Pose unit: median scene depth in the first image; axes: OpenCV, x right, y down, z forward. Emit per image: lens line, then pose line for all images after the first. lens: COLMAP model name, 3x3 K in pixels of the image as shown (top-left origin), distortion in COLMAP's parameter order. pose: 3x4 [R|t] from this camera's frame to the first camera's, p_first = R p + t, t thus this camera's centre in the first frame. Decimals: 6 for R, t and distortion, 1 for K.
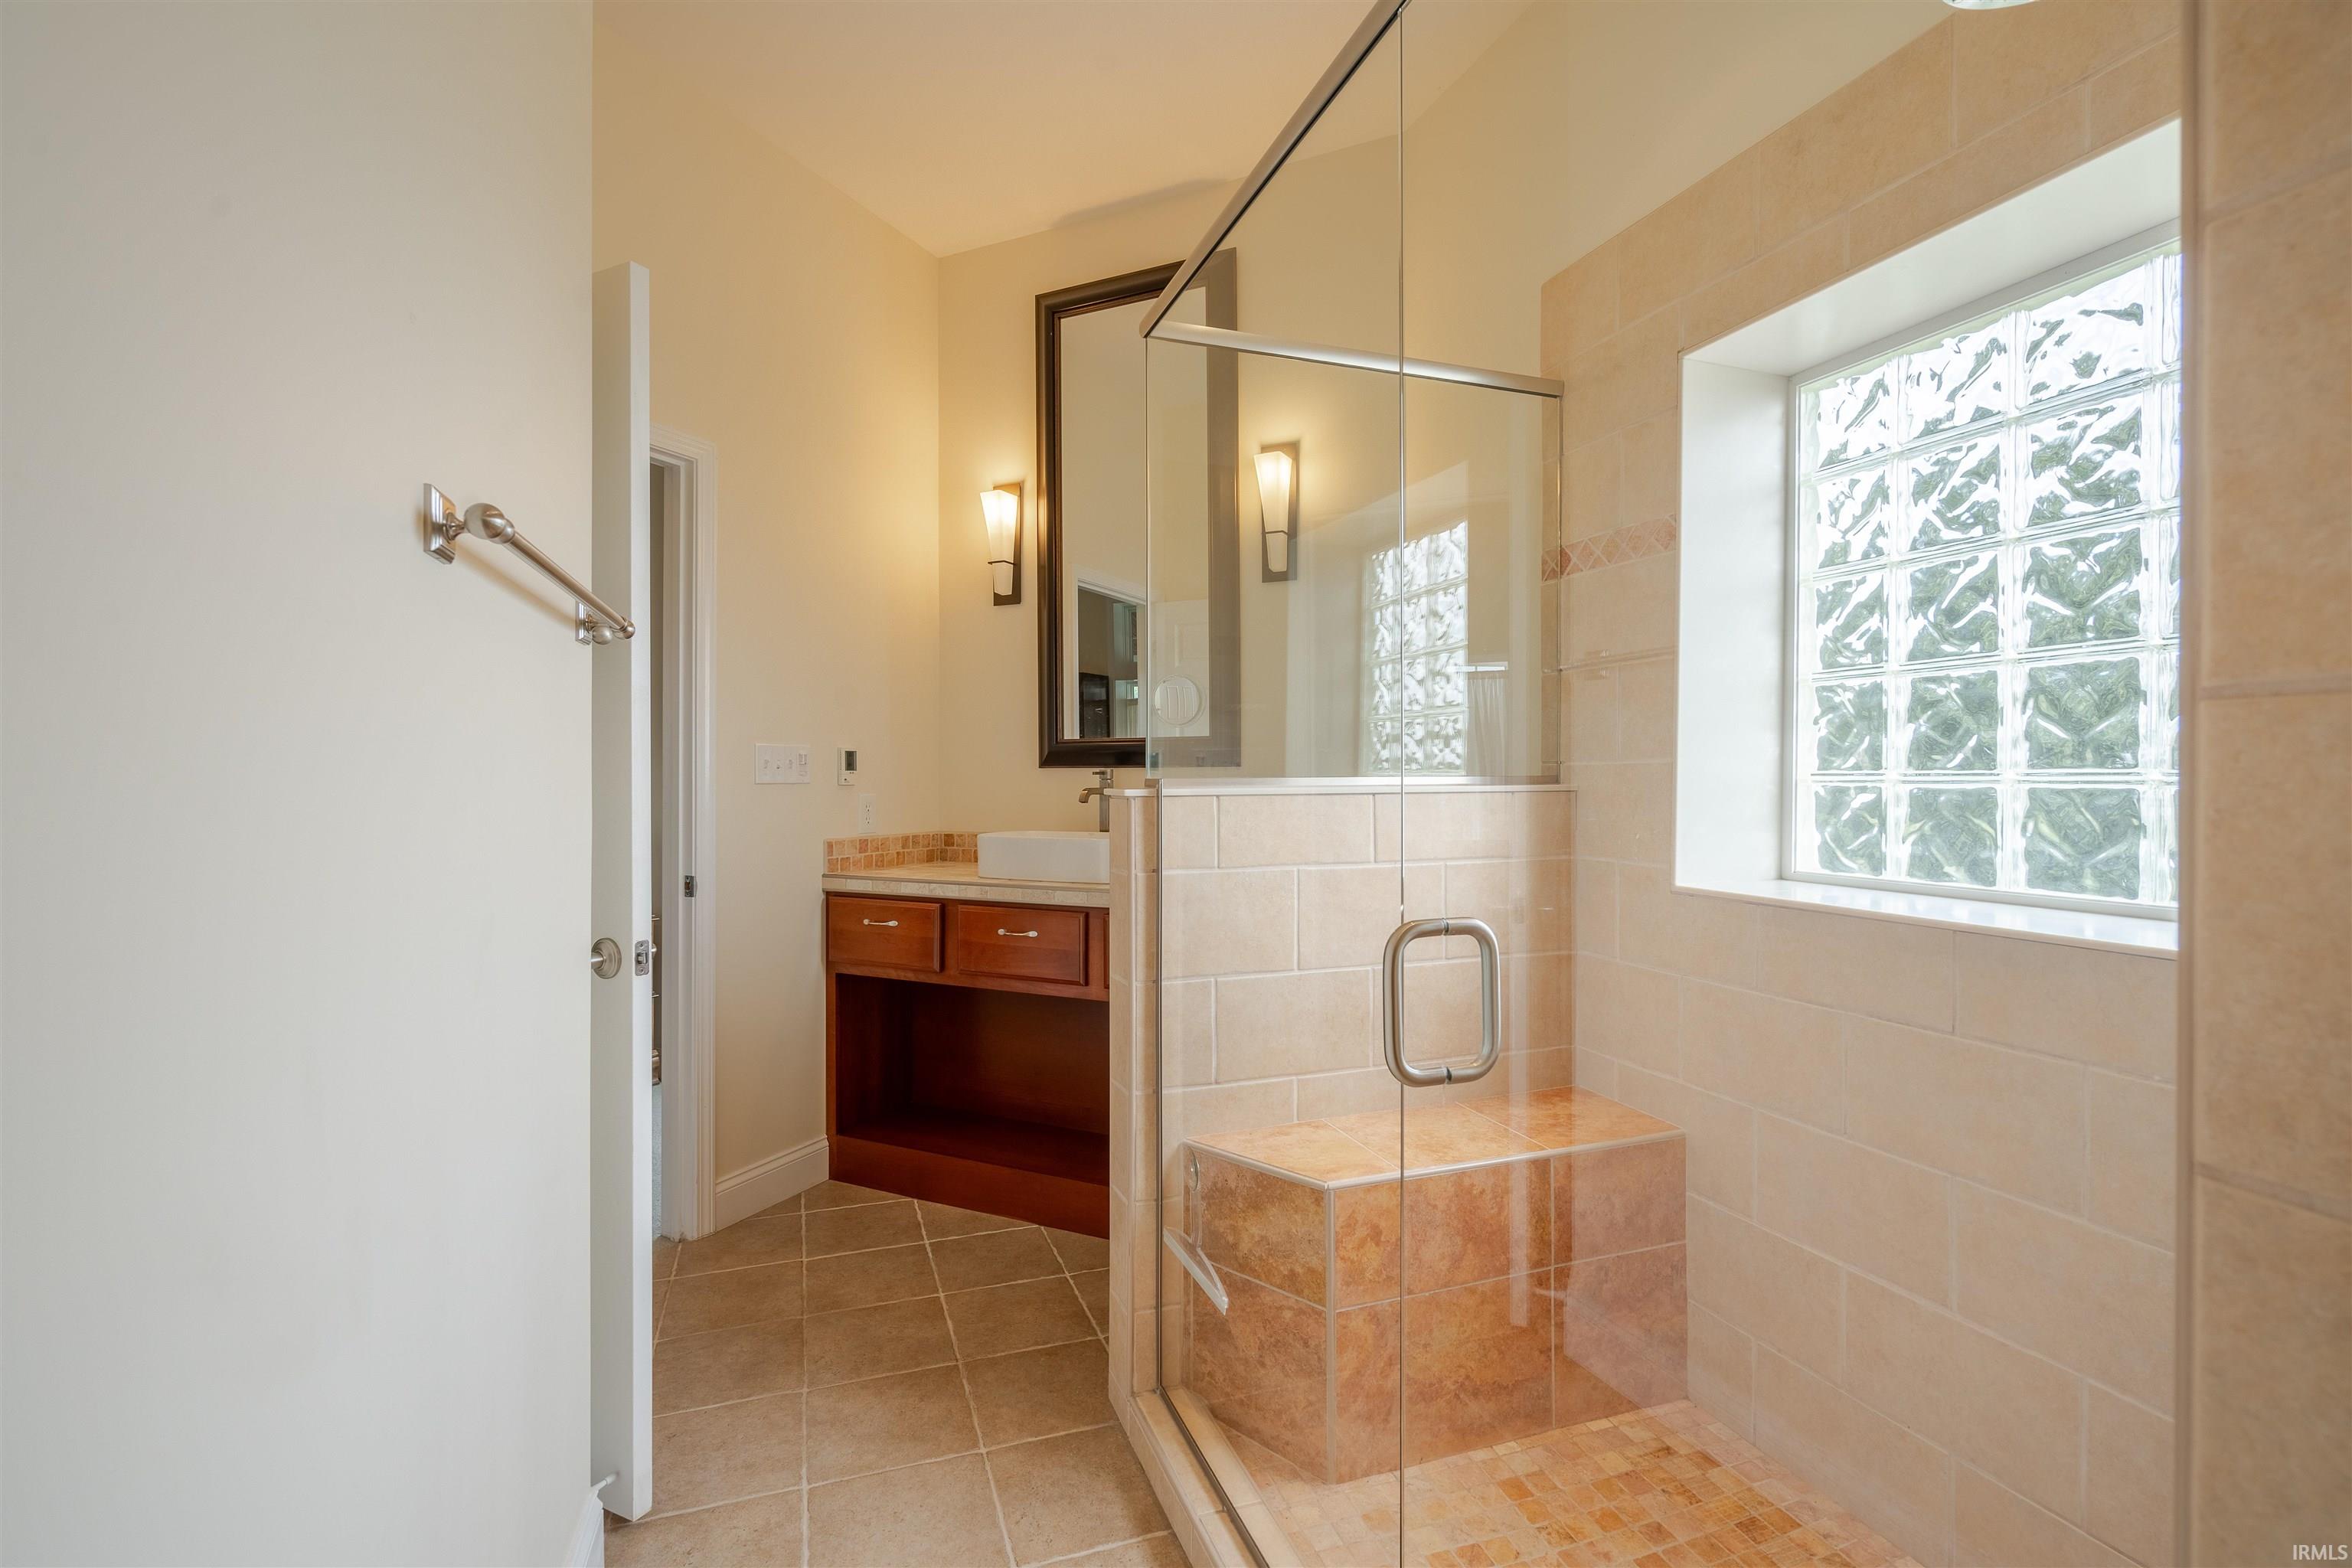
lens RADIAL K [[1075.0, 0, 1171.2], [0, 1075.0, 755.1], [0, 0, 1]] dist [0.002522, 0.000712]
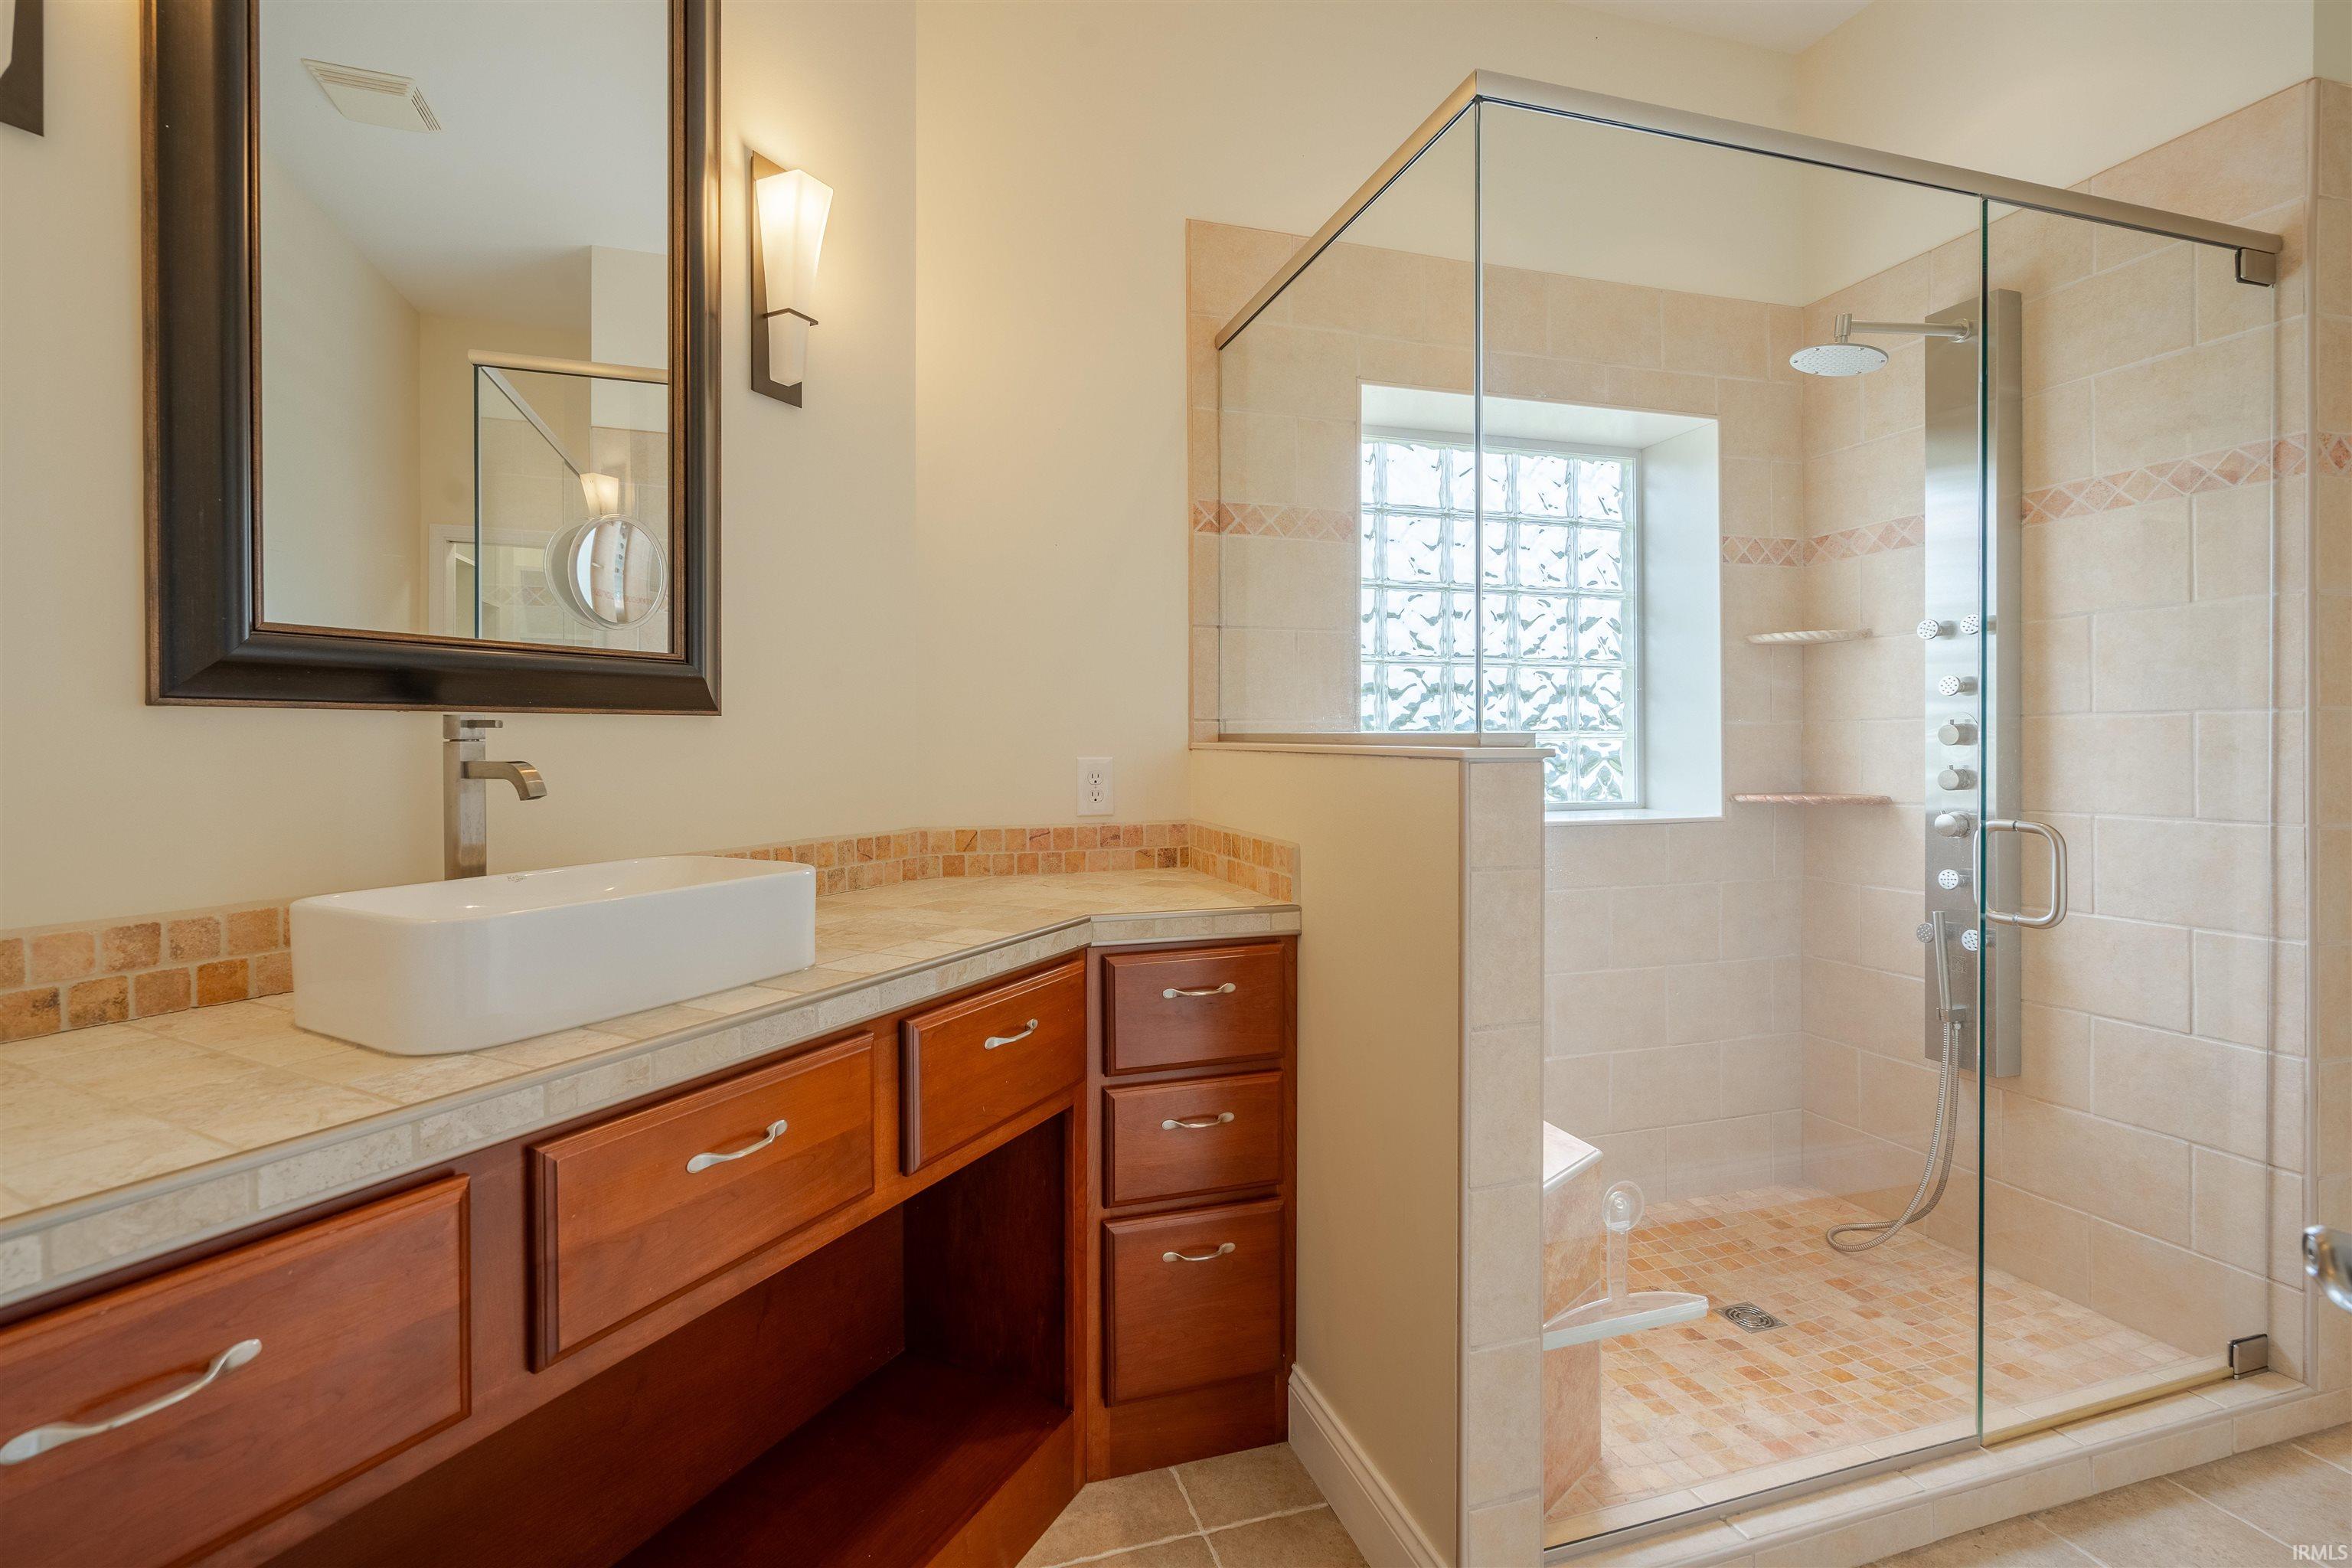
lens RADIAL K [[1075.0, 0, 1171.2], [0, 1075.0, 755.1], [0, 0, 1]] dist [0.002522, 0.000712]
pose [[0.009260, -0.002147, 0.999955, -0.652432], [-0.008422, 0.999962, 0.002225, 0.036992], [-0.999922, -0.008442, 0.009242, 1.091792]]
